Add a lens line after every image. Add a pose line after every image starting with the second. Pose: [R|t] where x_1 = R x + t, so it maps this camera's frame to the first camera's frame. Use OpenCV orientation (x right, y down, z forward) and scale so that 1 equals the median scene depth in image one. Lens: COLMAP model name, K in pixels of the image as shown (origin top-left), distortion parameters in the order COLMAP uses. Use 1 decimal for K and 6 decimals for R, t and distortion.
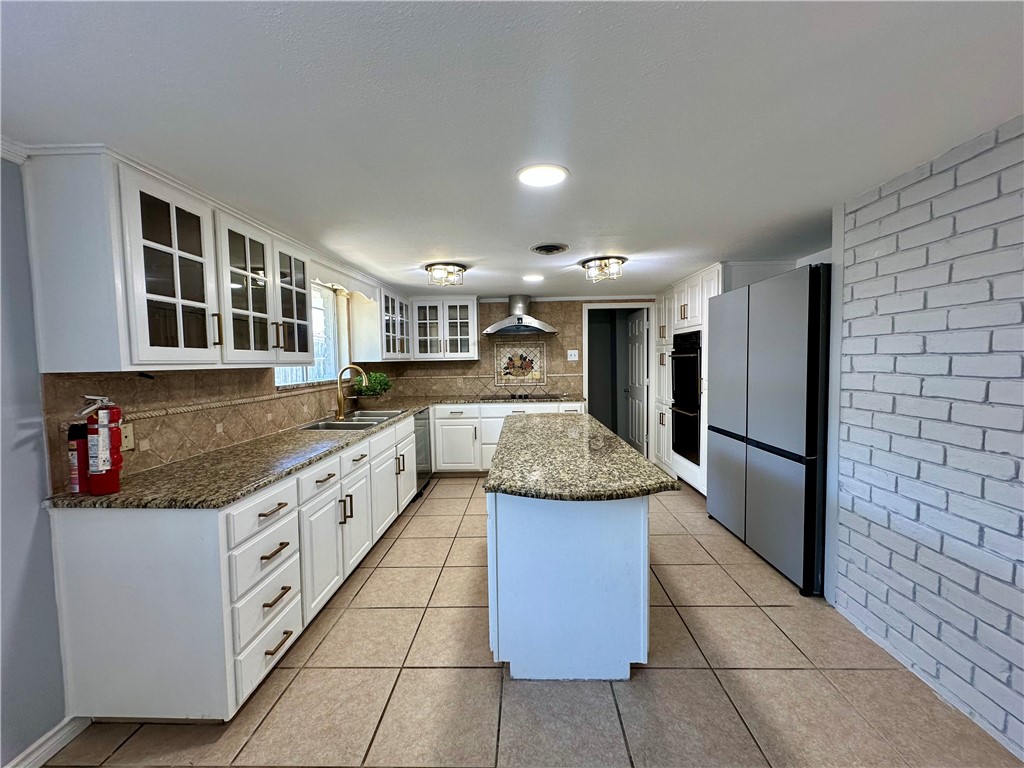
lens RADIAL K [[410.9, 0, 513.5], [0, 410.9, 383.1], [0, 0, 1]] dist [-0.001262, 0.000482]
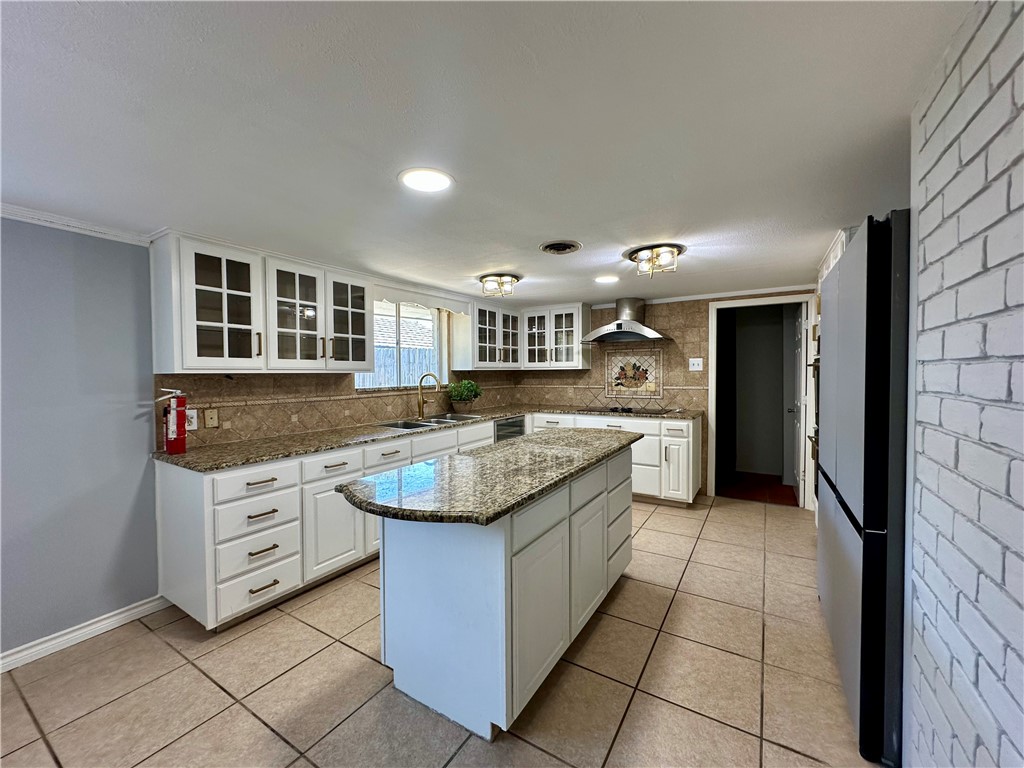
lens RADIAL K [[410.9, 0, 513.5], [0, 410.9, 383.1], [0, 0, 1]] dist [-0.001262, 0.000482]
pose [[0.864862, 0.023343, -0.501466, 0.273225], [-0.035516, 0.999260, -0.014738, -0.004590], [0.500751, 0.030557, 0.865052, 0.097499]]
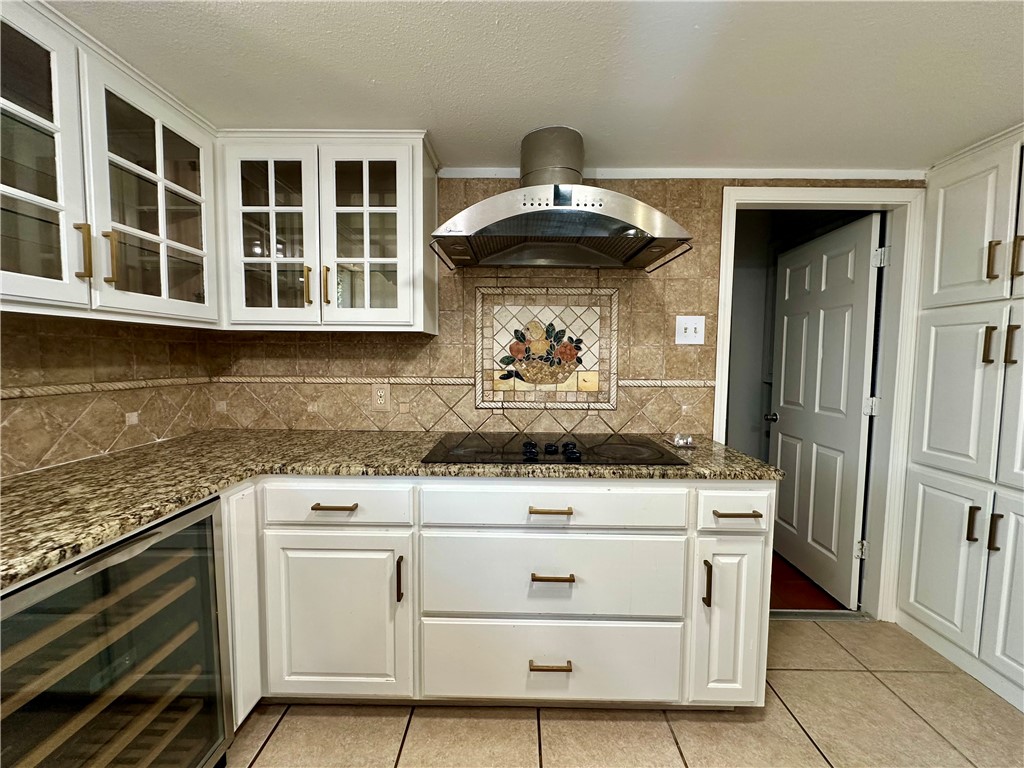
lens RADIAL K [[410.9, 0, 513.5], [0, 410.9, 383.1], [0, 0, 1]] dist [-0.001262, 0.000482]
pose [[0.999491, 0.025982, 0.018498, -0.021090], [-0.026075, 0.999648, 0.004805, -0.020086], [-0.018367, -0.005285, 0.999817, 0.711046]]
